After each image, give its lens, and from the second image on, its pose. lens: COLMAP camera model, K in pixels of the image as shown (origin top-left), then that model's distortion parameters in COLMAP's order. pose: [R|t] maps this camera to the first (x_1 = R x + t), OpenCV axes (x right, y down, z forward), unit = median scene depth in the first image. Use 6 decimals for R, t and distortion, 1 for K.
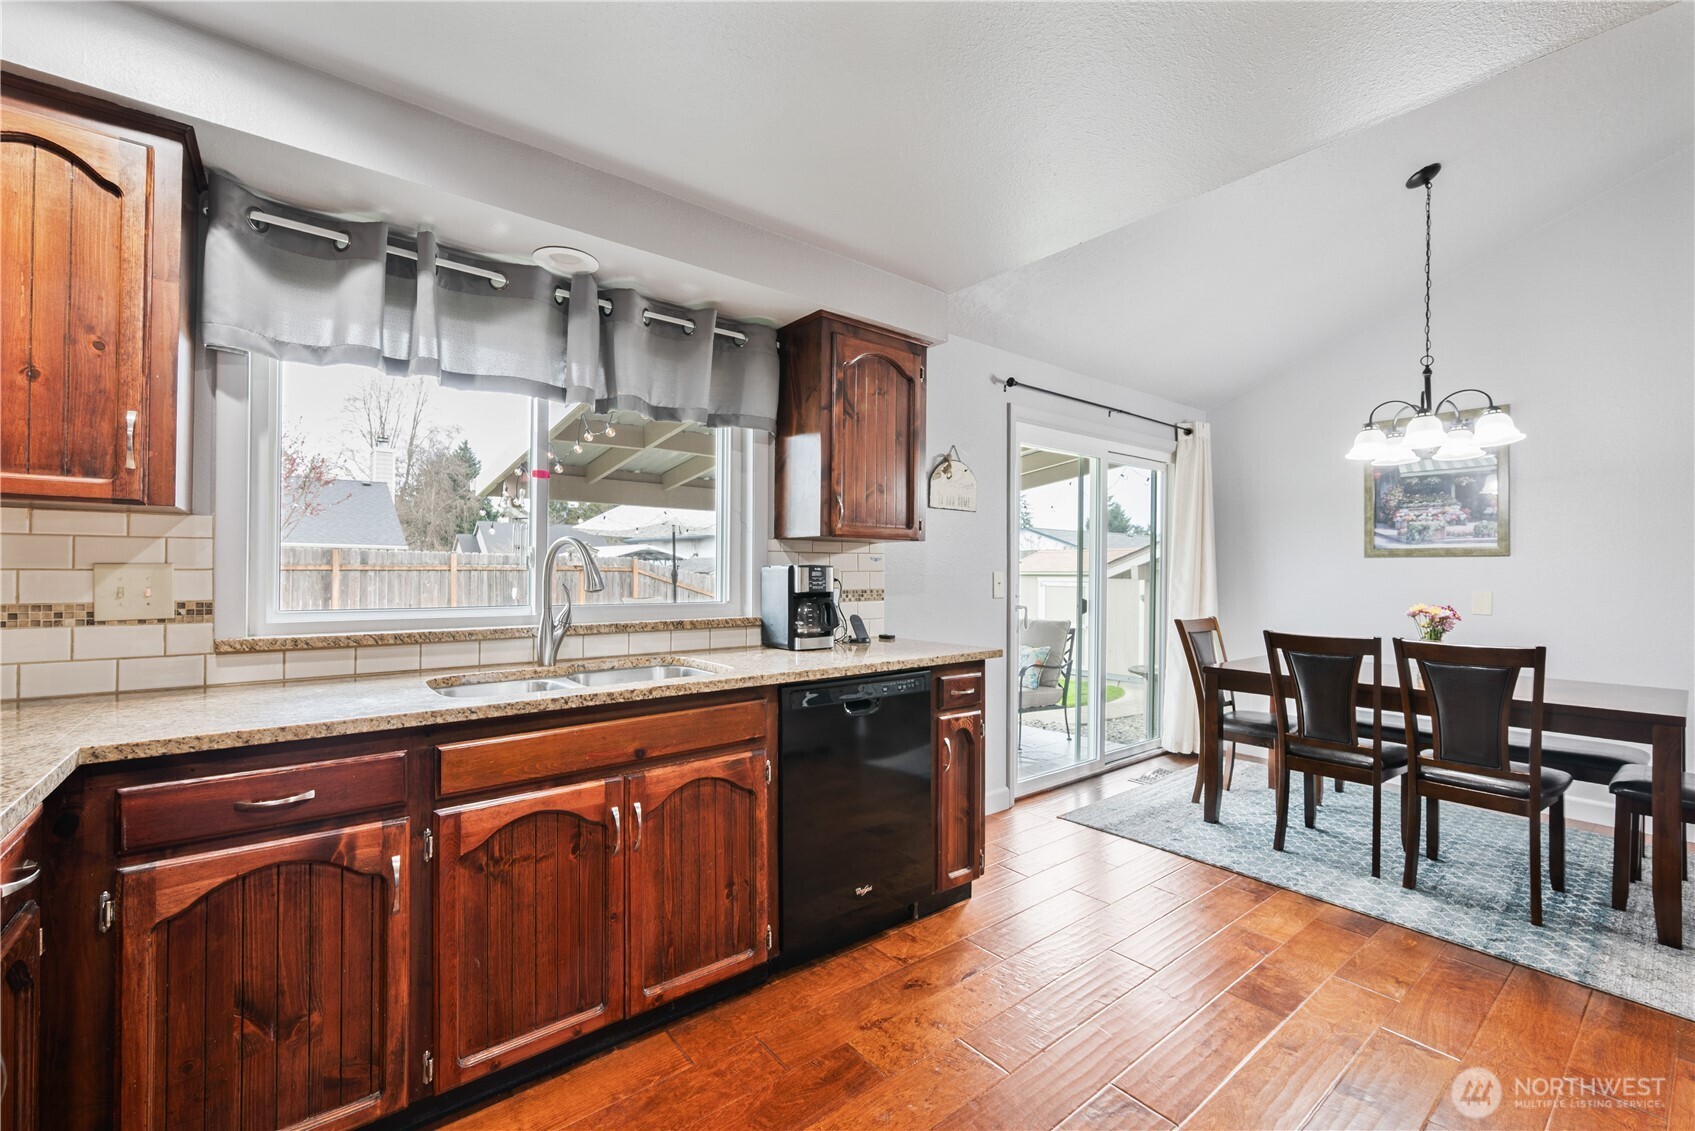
lens RADIAL K [[707.1, 0, 838.4], [0, 707.1, 568.0], [0, 0, 1]] dist [-0.000406, 0.000046]
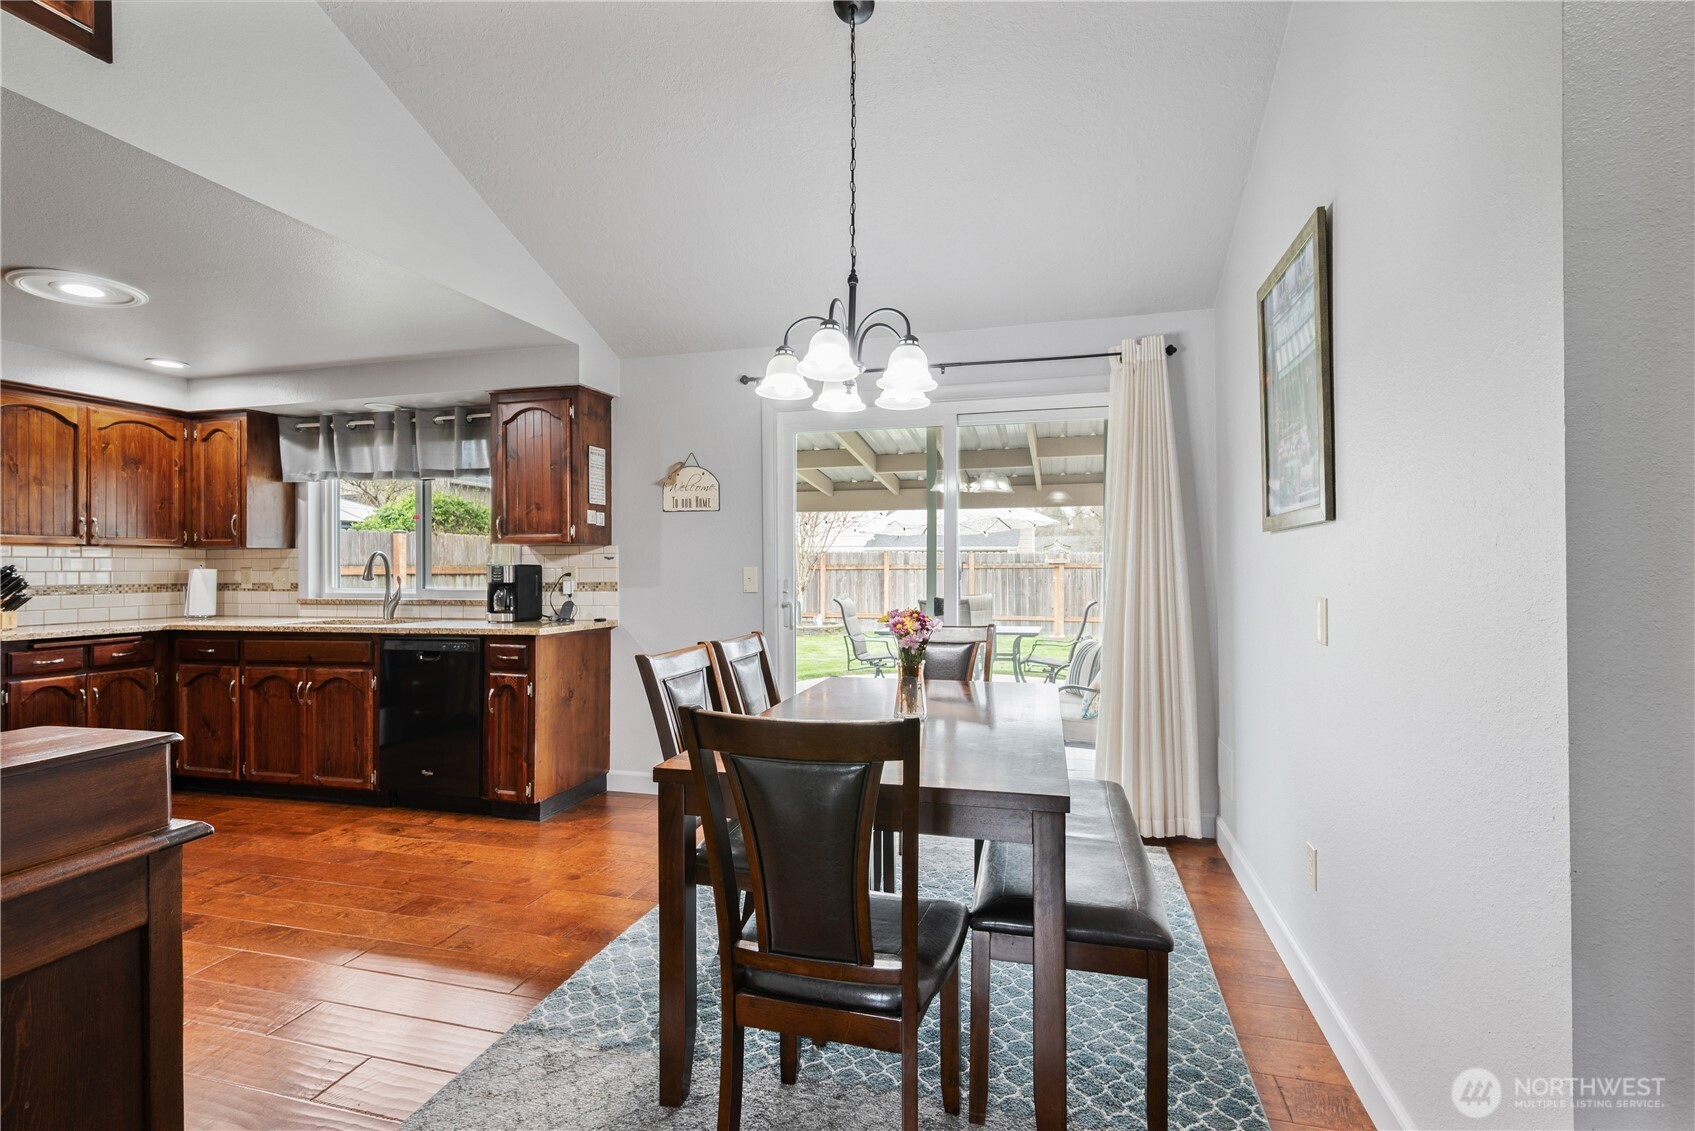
lens RADIAL K [[782.5, 0, 842.5], [0, 782.5, 565.7], [0, 0, 1]] dist [0.000852, -0.000269]
pose [[0.599099, -0.011000, -0.800599, 2.018989], [0.011282, 0.999922, -0.005296, 0.019048], [0.800596, -0.005859, 0.599177, 0.719270]]
